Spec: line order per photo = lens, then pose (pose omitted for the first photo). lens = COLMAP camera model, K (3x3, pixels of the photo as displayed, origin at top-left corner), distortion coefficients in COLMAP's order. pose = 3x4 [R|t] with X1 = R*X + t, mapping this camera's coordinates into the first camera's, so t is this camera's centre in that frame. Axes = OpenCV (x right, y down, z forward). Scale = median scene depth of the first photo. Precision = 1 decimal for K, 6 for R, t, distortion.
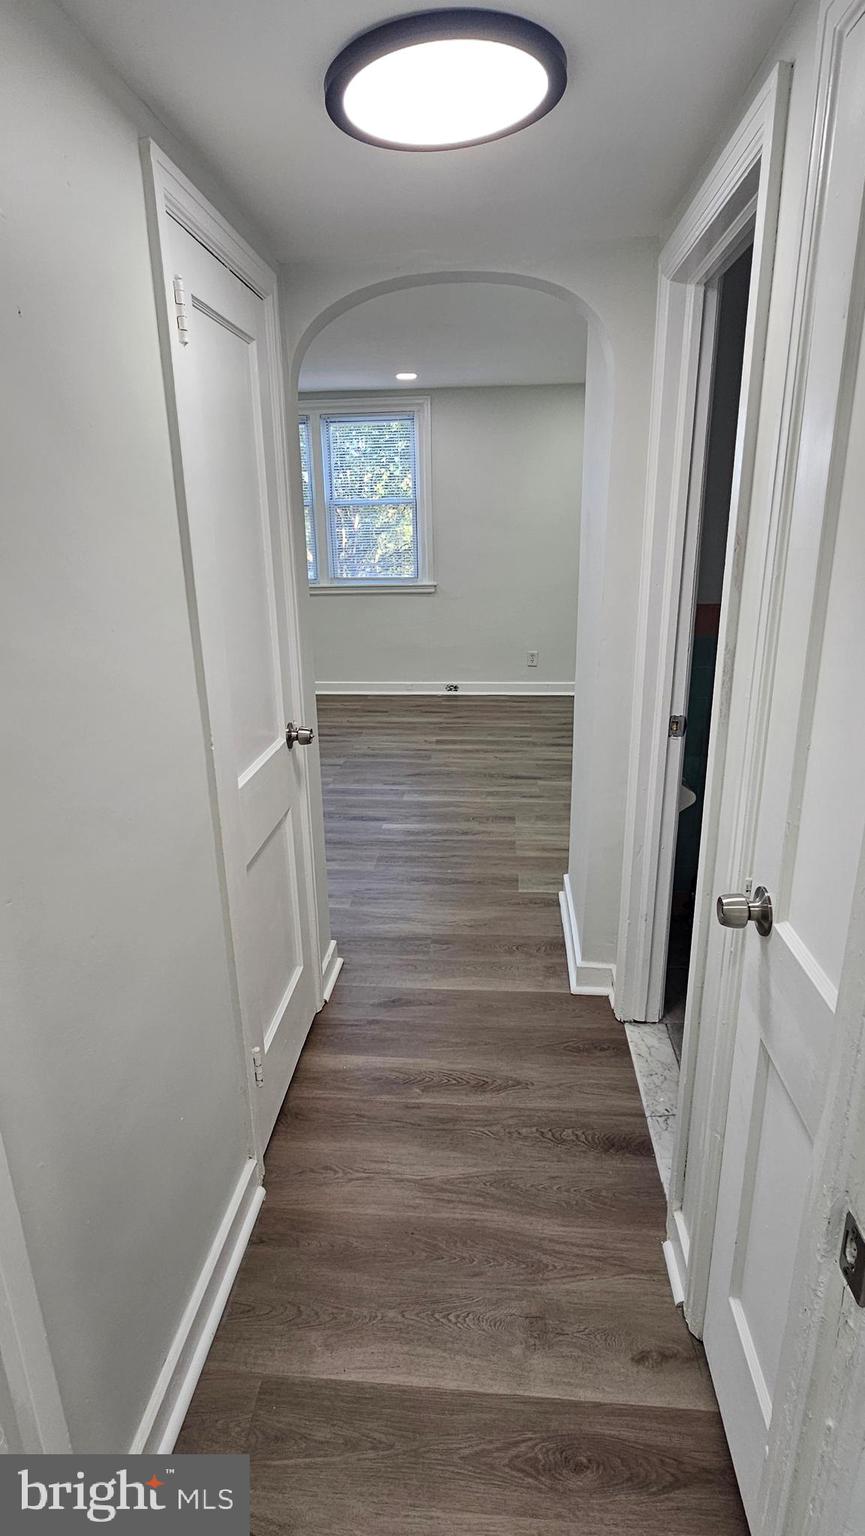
lens RADIAL K [[788.0, 0, 423.5], [0, 788.0, 766.7], [0, 0, 1]] dist [-0.000424, -0.000283]
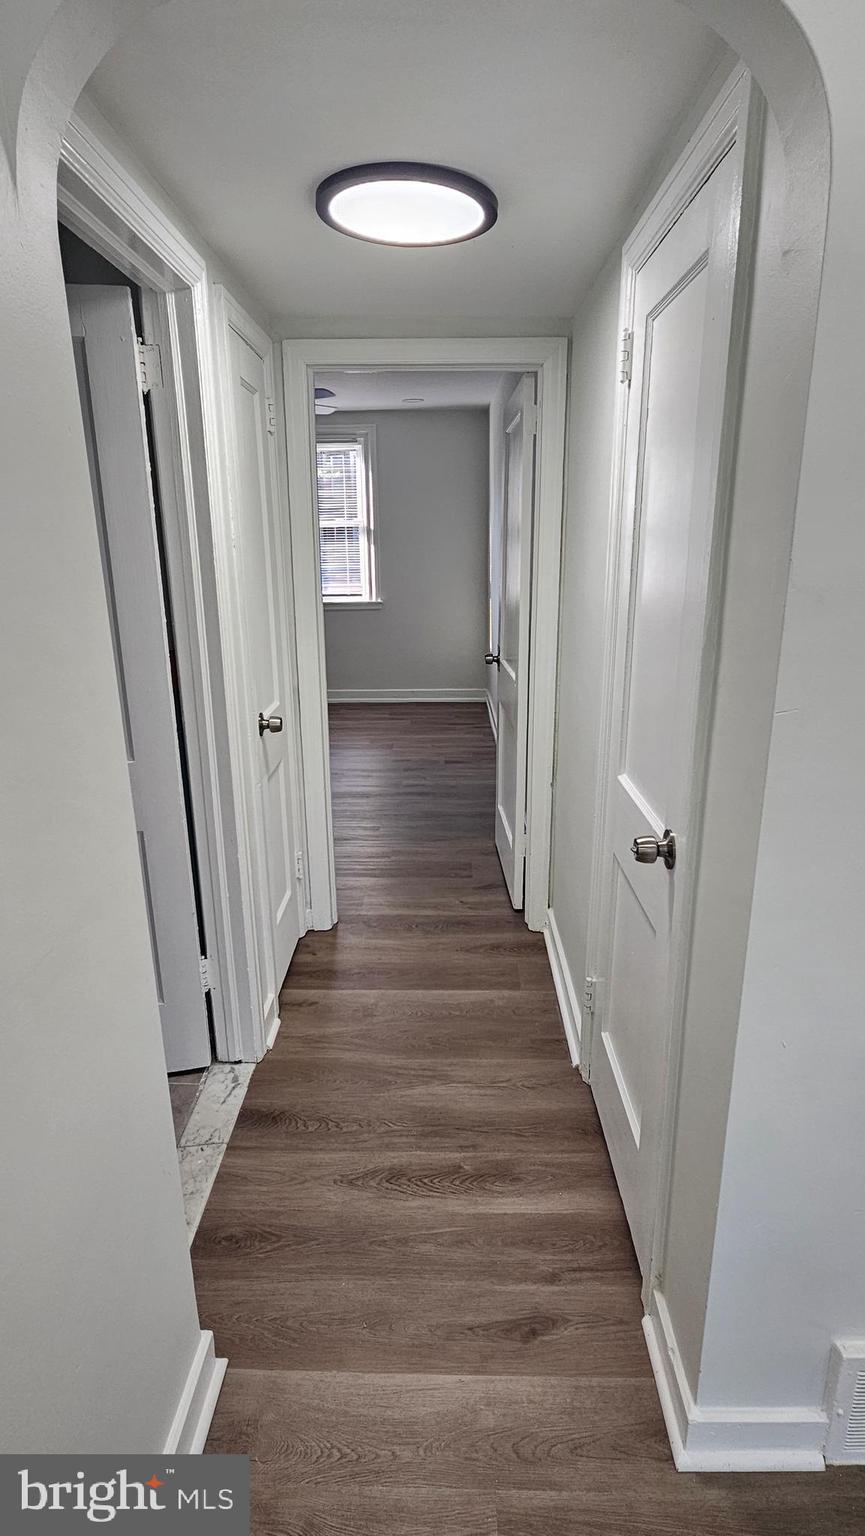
lens RADIAL K [[787.9, 0, 427.9], [0, 787.9, 765.2], [0, 0, 1]] dist [-0.000761, -0.001196]
pose [[-0.996868, 0.050013, -0.061264, 0.069357], [0.007467, 0.830709, 0.556657, -0.475173], [0.078732, 0.554455, -0.828481, 1.527360]]
